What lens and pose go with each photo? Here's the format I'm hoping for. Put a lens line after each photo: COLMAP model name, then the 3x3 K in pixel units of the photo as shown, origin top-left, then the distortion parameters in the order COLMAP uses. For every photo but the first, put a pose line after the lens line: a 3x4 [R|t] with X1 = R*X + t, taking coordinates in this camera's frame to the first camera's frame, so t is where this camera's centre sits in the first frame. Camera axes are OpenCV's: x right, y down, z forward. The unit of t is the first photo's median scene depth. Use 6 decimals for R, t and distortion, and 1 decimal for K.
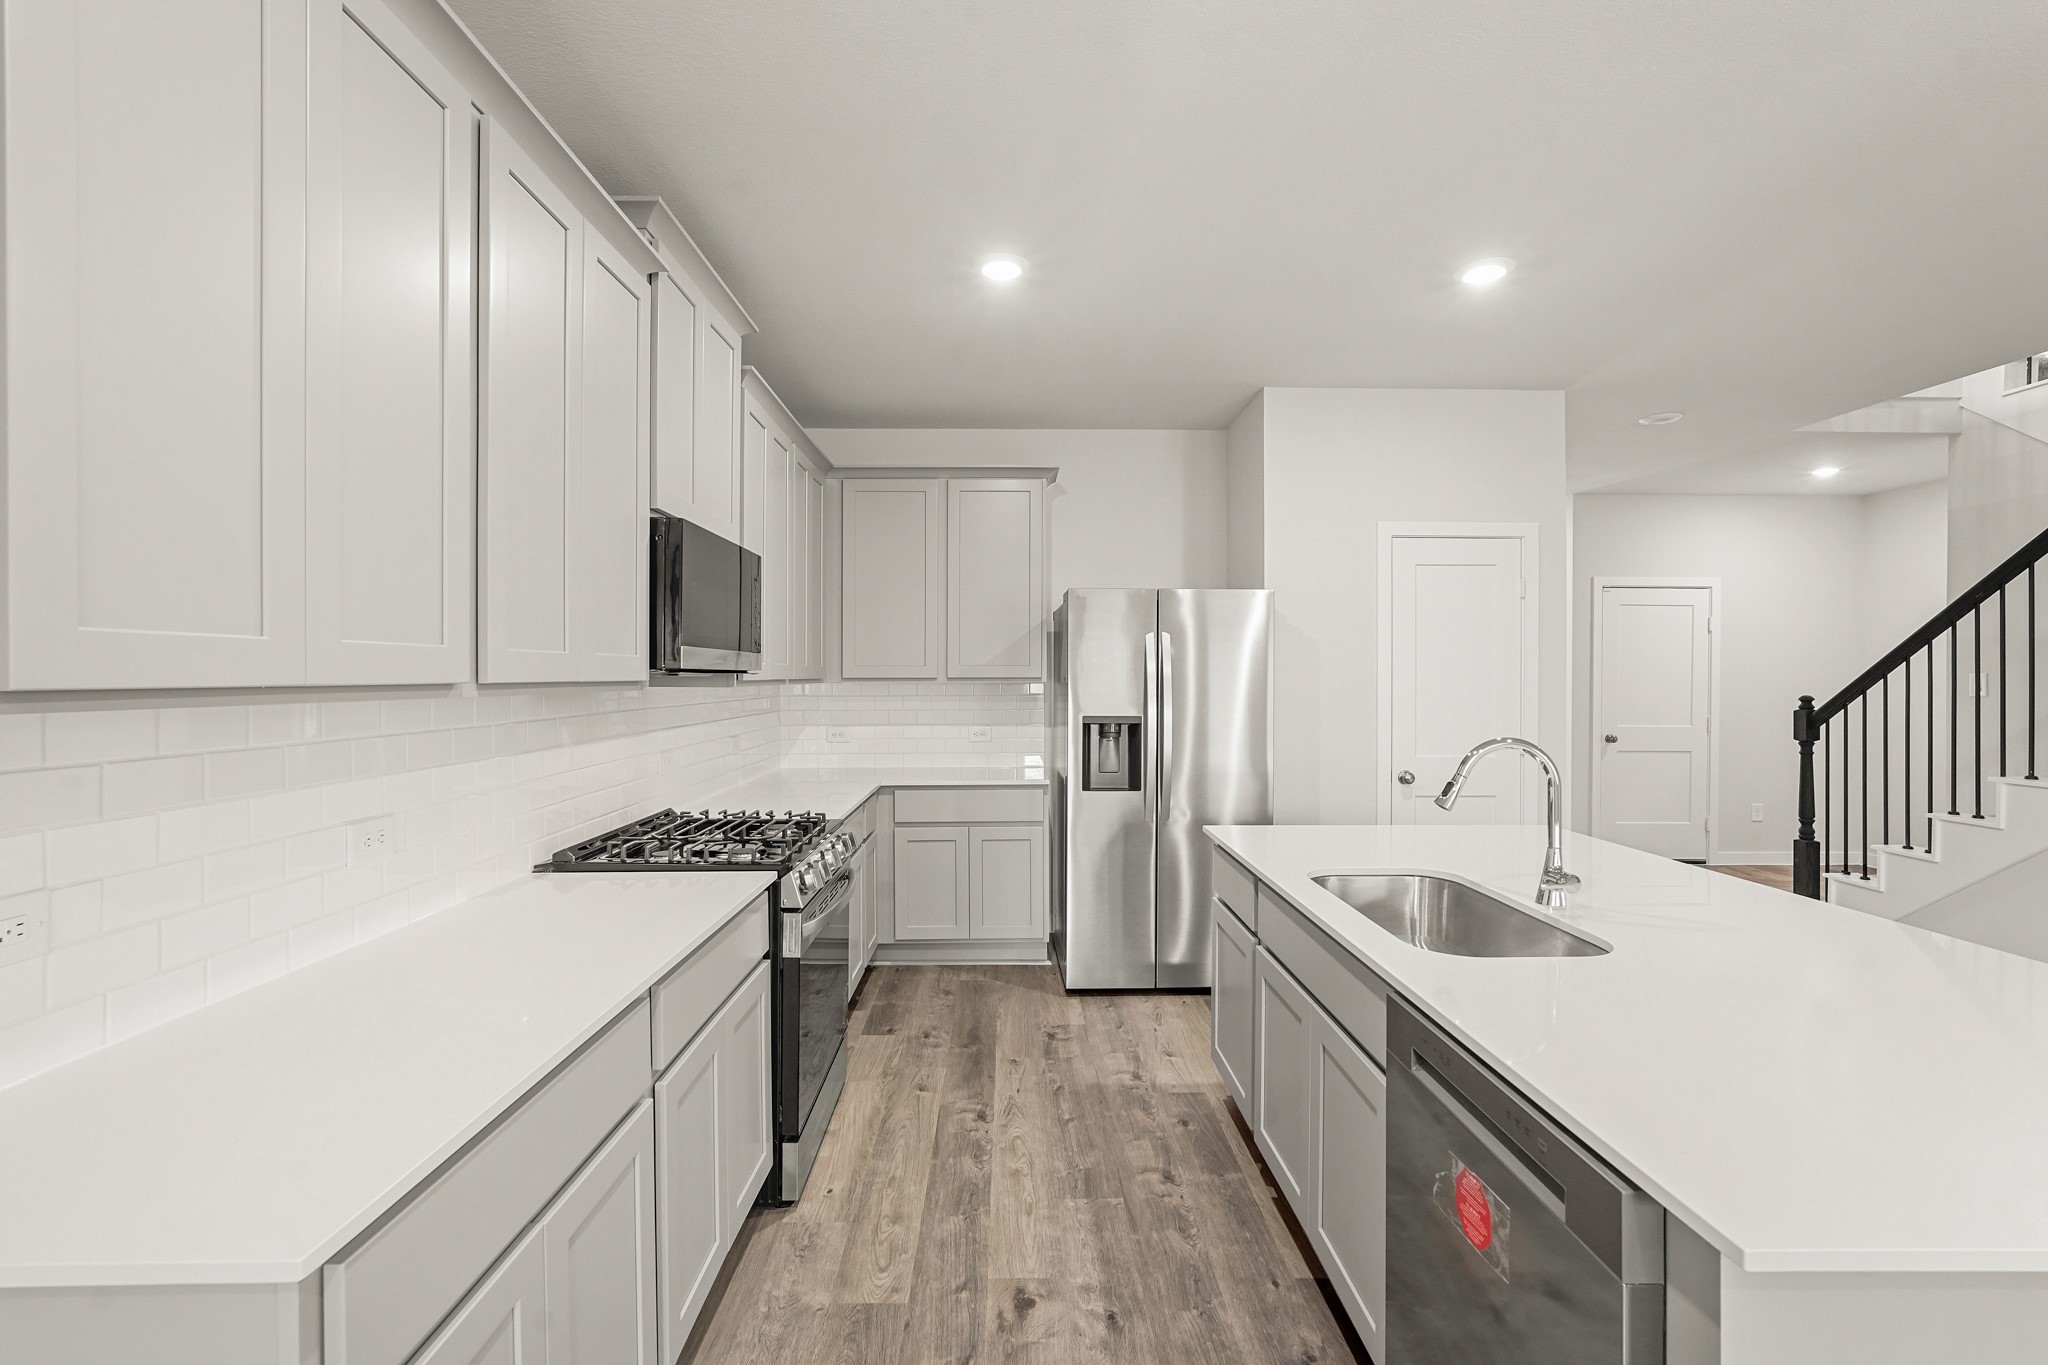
lens RADIAL K [[898.6, 0, 1027.3], [0, 898.6, 678.8], [0, 0, 1]] dist [-0.002057, 0.002109]
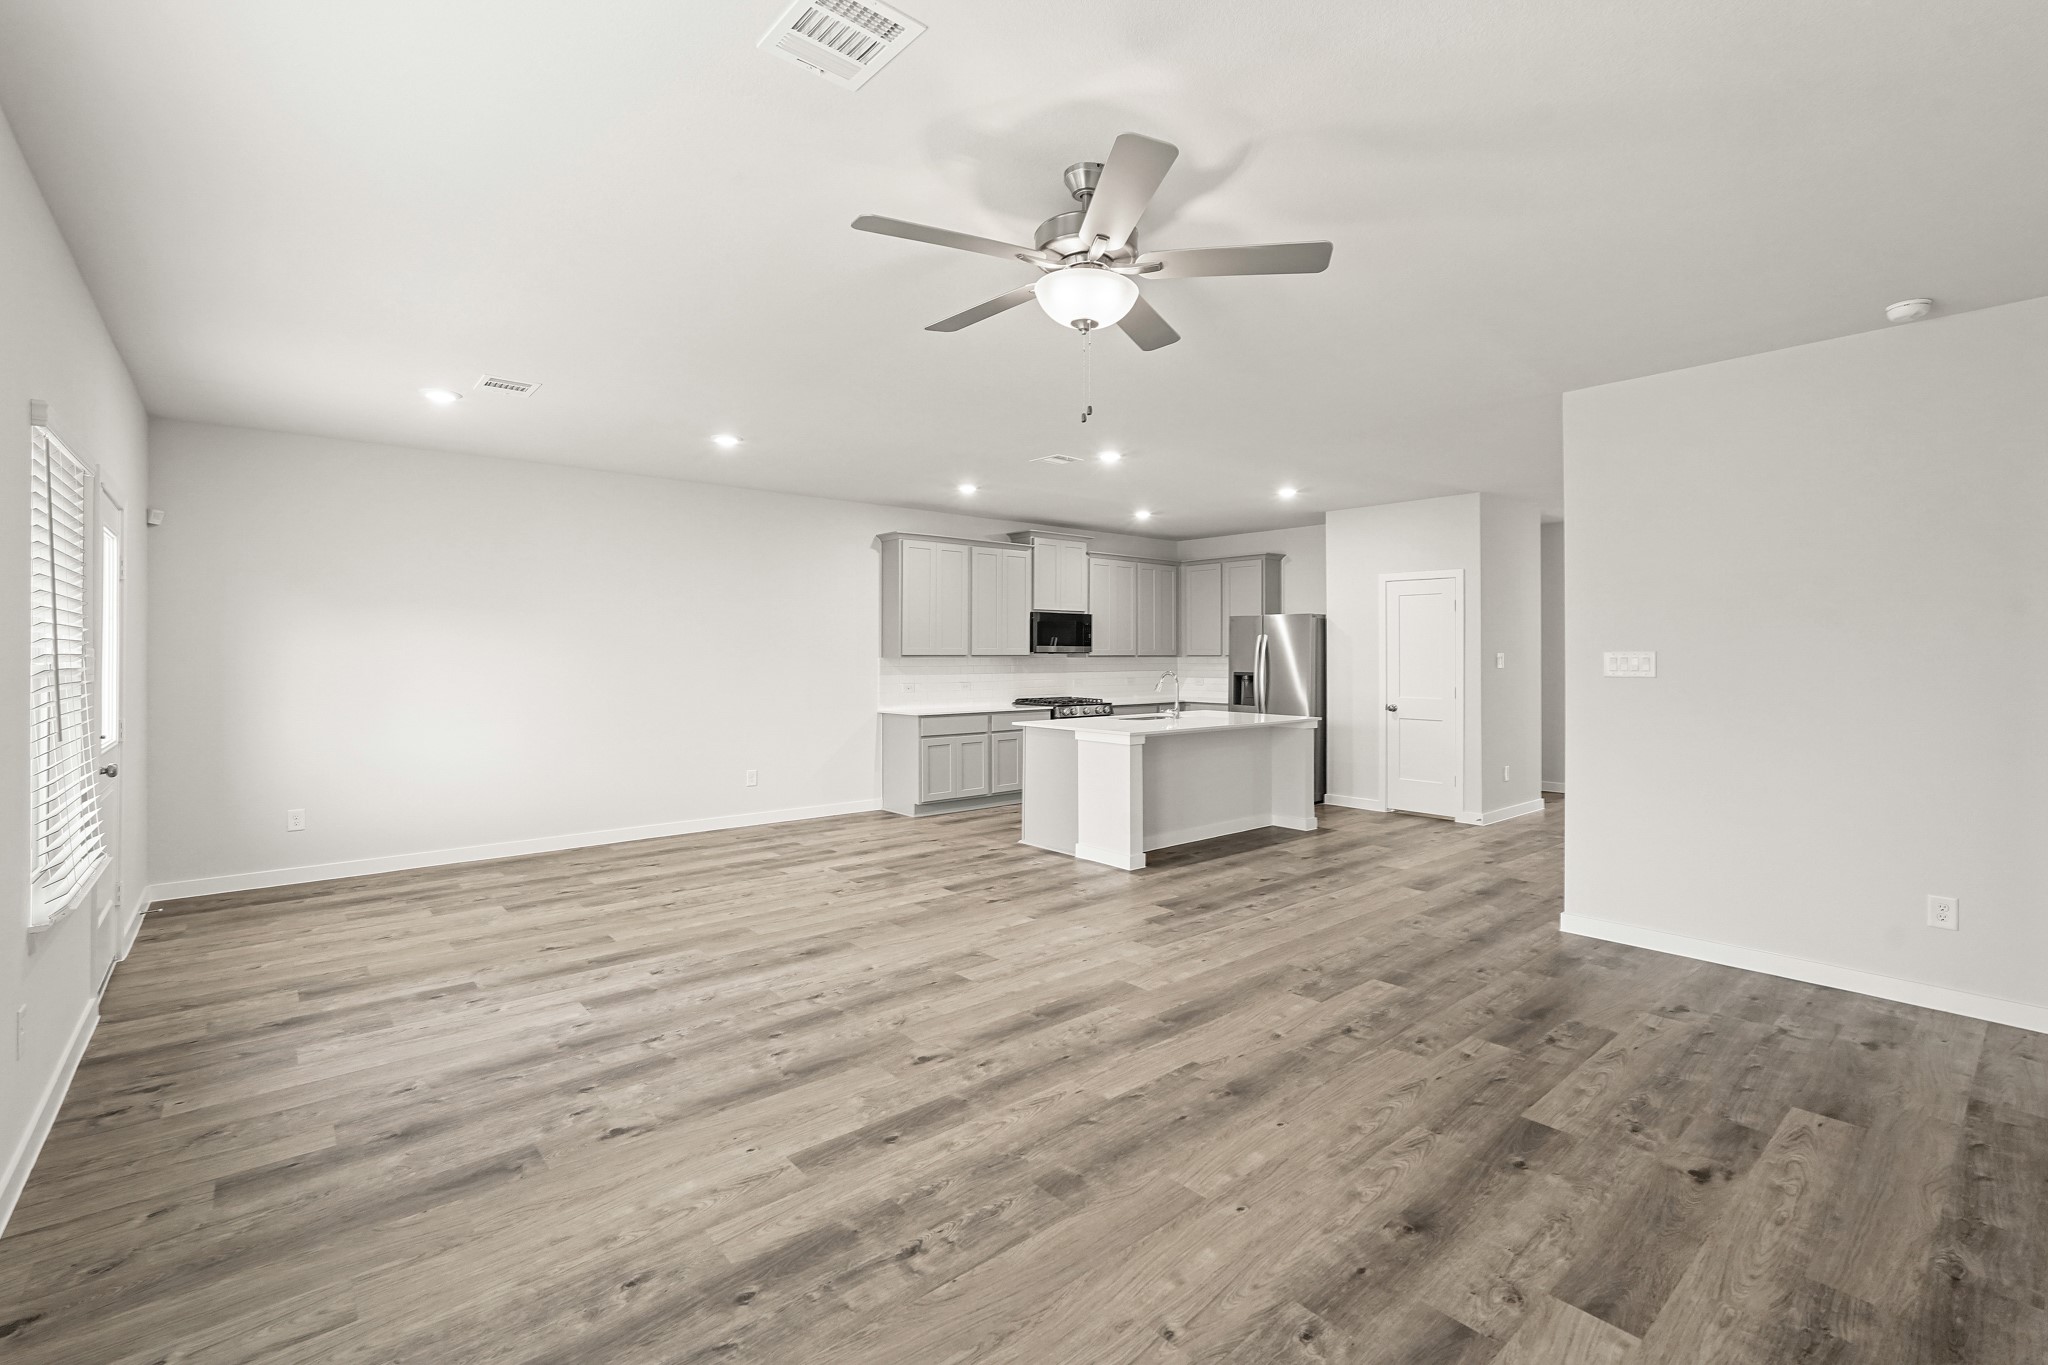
lens RADIAL K [[898.6, 0, 1024.3], [0, 898.6, 651.9], [0, 0, 1]] dist [-0.002057, 0.002109]
pose [[0.639172, -0.000416, -0.769064, 1.704498], [-0.005200, 0.999975, -0.004863, 0.005751], [0.769046, 0.007108, 0.639153, -0.998100]]
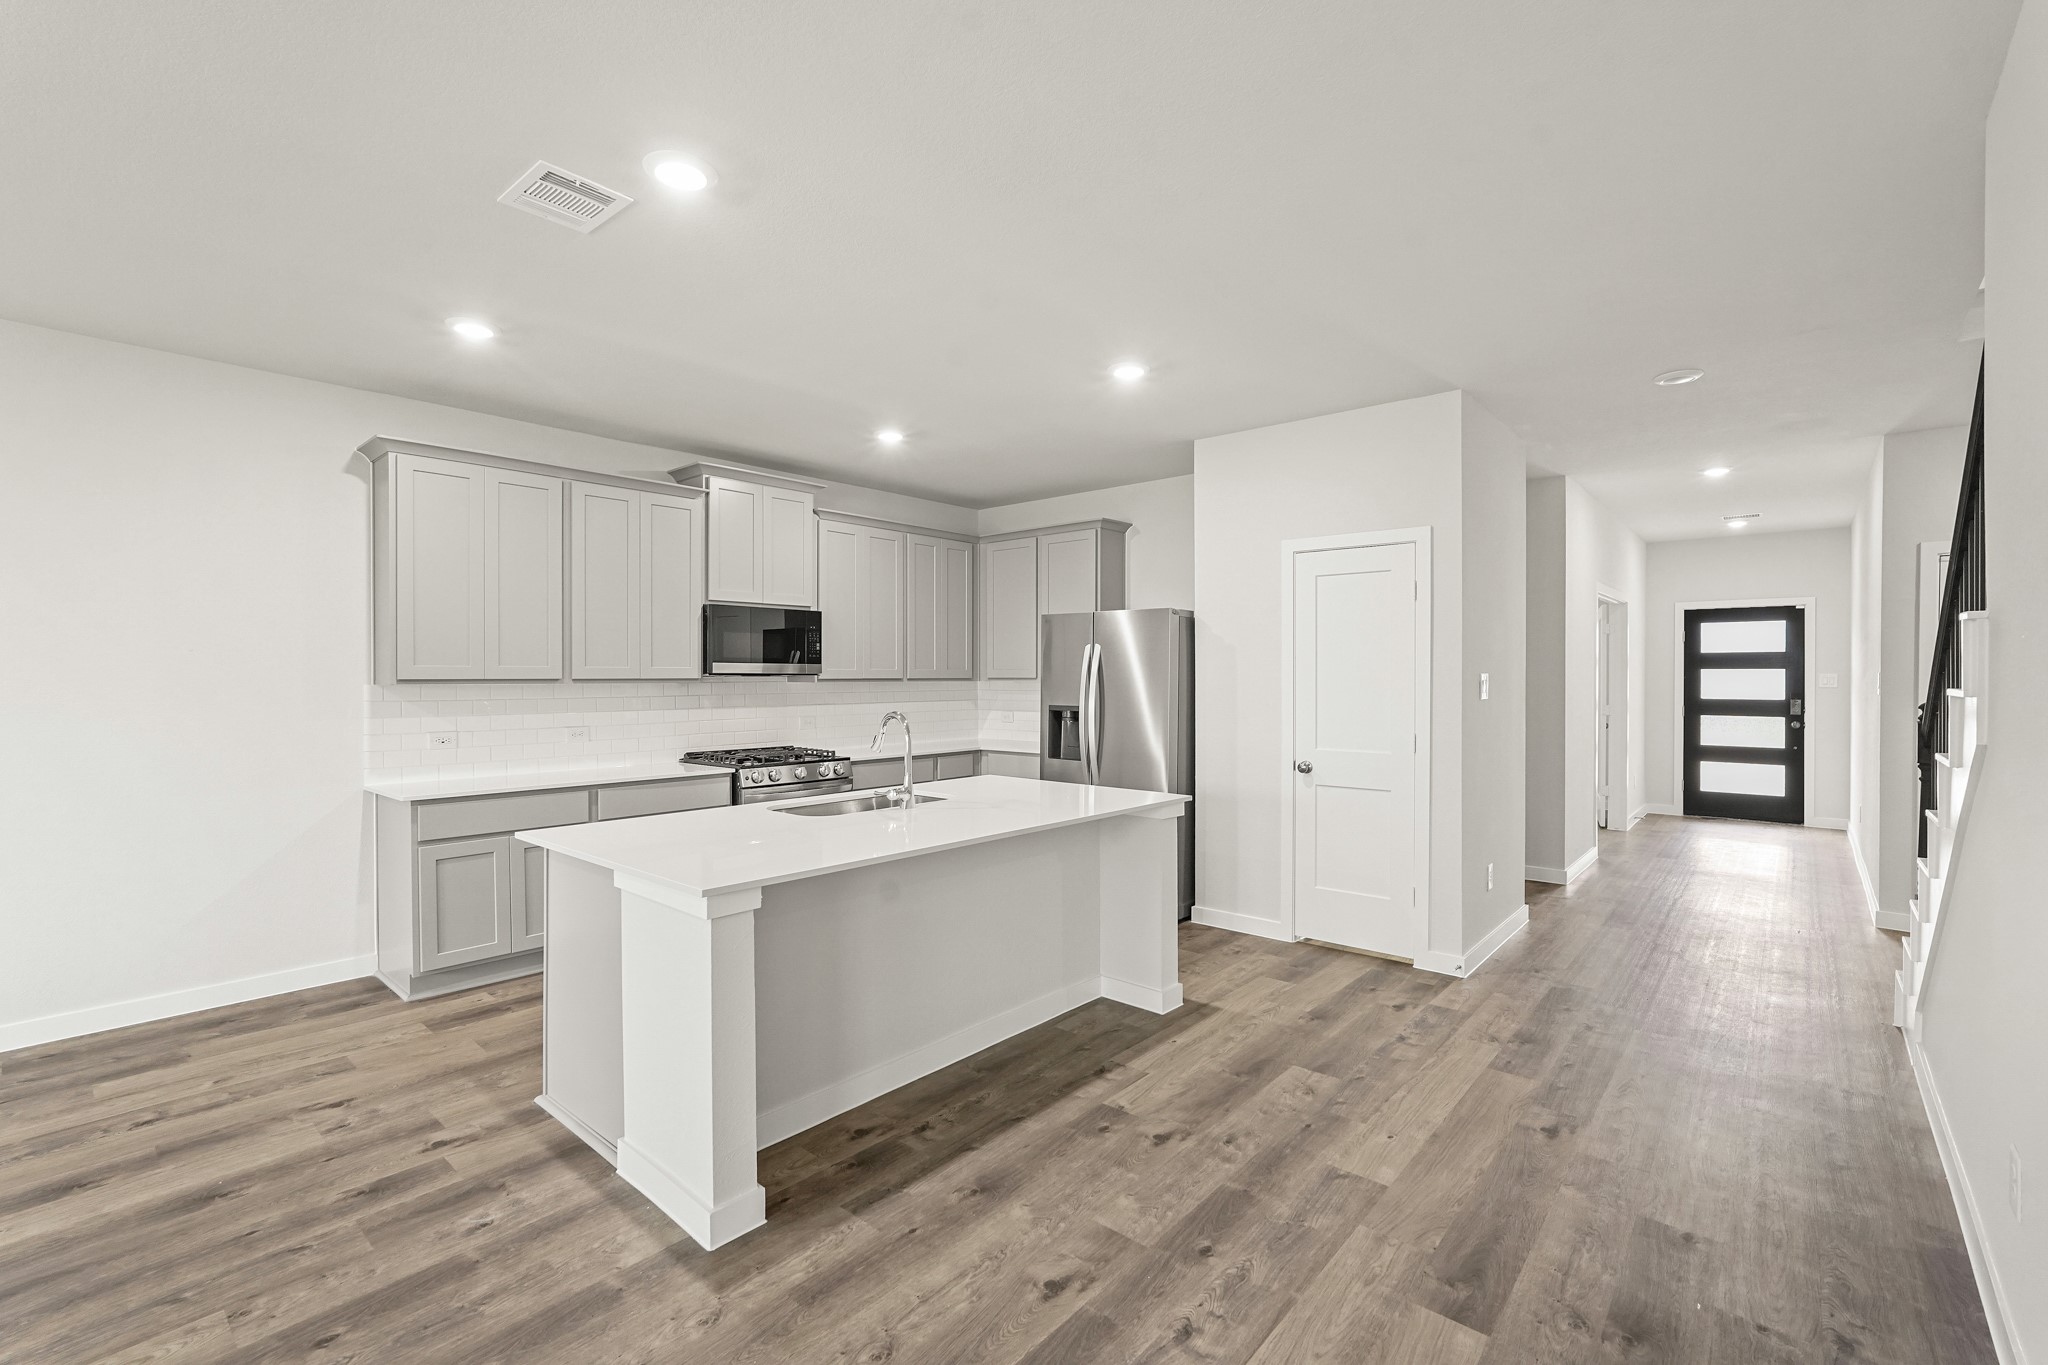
lens RADIAL K [[898.6, 0, 1013.1], [0, 898.6, 672.8], [0, 0, 1]] dist [-0.002057, 0.002109]
pose [[0.737369, -0.002145, -0.675487, 1.118246], [-0.003075, 0.999974, -0.006533, 0.000925], [0.675483, 0.006894, 0.737343, -0.081870]]
